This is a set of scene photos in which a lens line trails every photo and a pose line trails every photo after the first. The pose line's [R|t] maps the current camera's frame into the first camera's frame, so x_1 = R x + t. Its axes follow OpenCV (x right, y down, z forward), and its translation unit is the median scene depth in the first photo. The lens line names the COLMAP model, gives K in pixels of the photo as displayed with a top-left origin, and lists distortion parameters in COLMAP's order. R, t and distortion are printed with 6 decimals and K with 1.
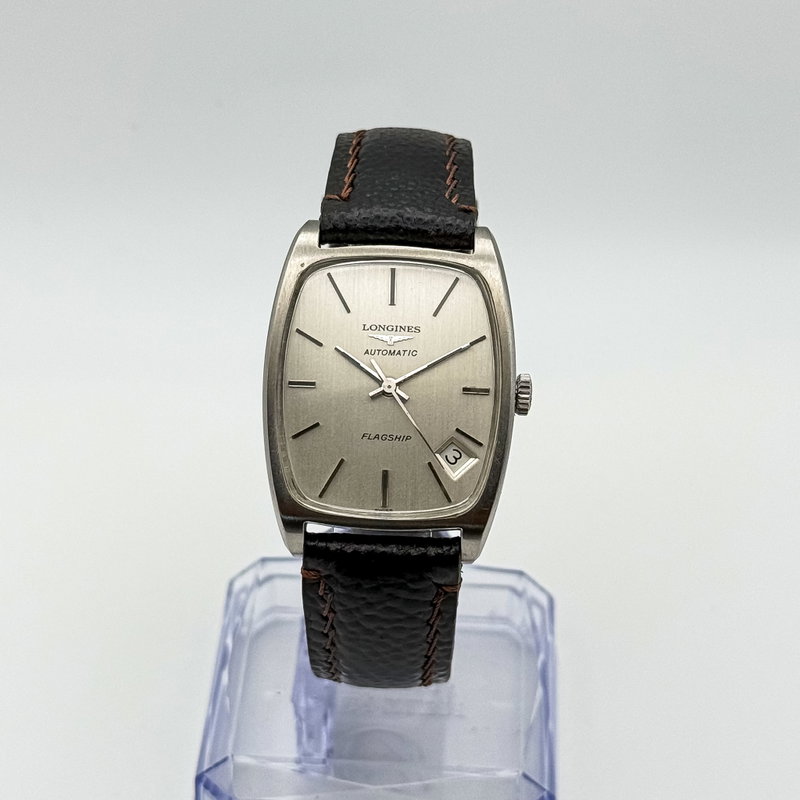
lens RADIAL K [[2208.4, 0, 400.0], [0, 2208.4, 400.0], [0, 0, 1]] dist [0.066056, 0.899751]
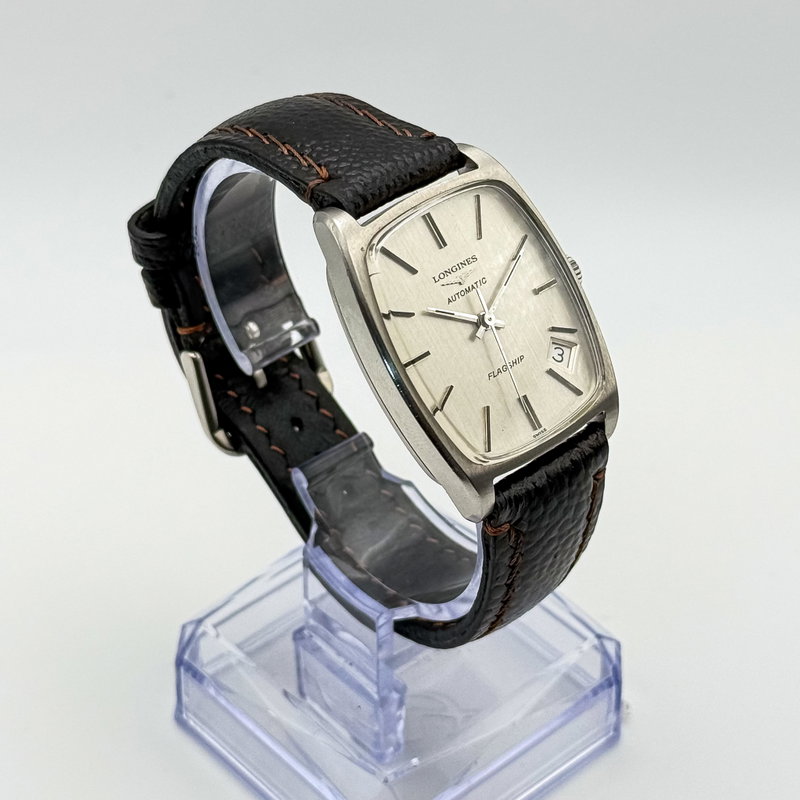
lens RADIAL K [[2208.4, 0, 400.0], [0, 2208.4, 400.0], [0, 0, 1]] dist [0.066056, 0.899751]
pose [[0.708637, -0.458803, 0.536035, -0.573634], [0.452168, 0.878508, 0.154168, -0.143447], [-0.541644, 0.133129, 0.829999, 0.206309]]
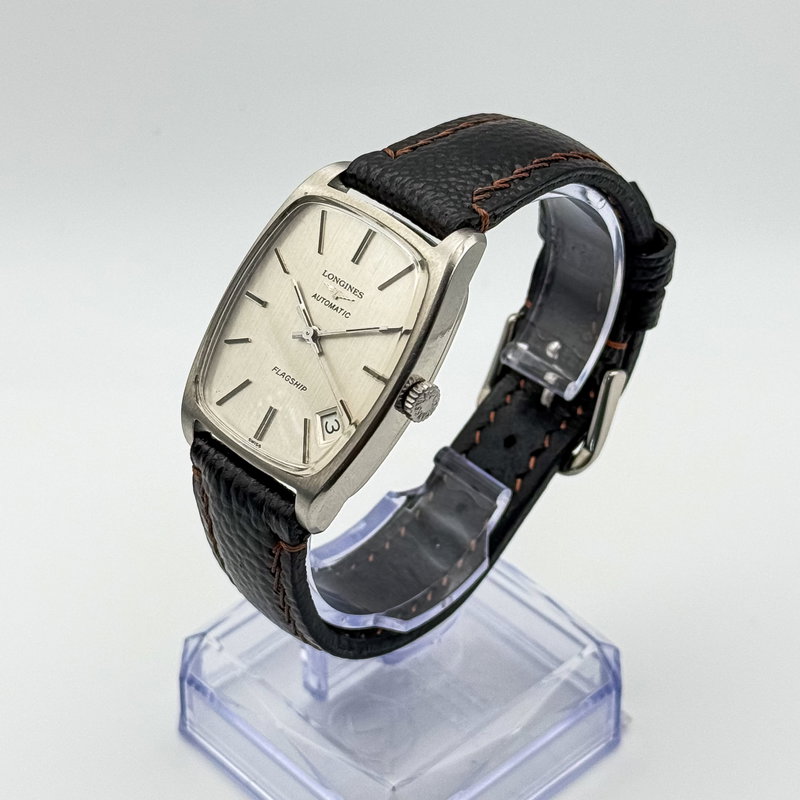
lens RADIAL K [[2208.4, 0, 400.0], [0, 2208.4, 400.0], [0, 0, 1]] dist [0.066056, 0.899751]
pose [[0.725102, 0.417103, -0.547952, 0.581950], [-0.420200, 0.898386, 0.127806, -0.123489], [0.545581, 0.137577, 0.826689, 0.197556]]
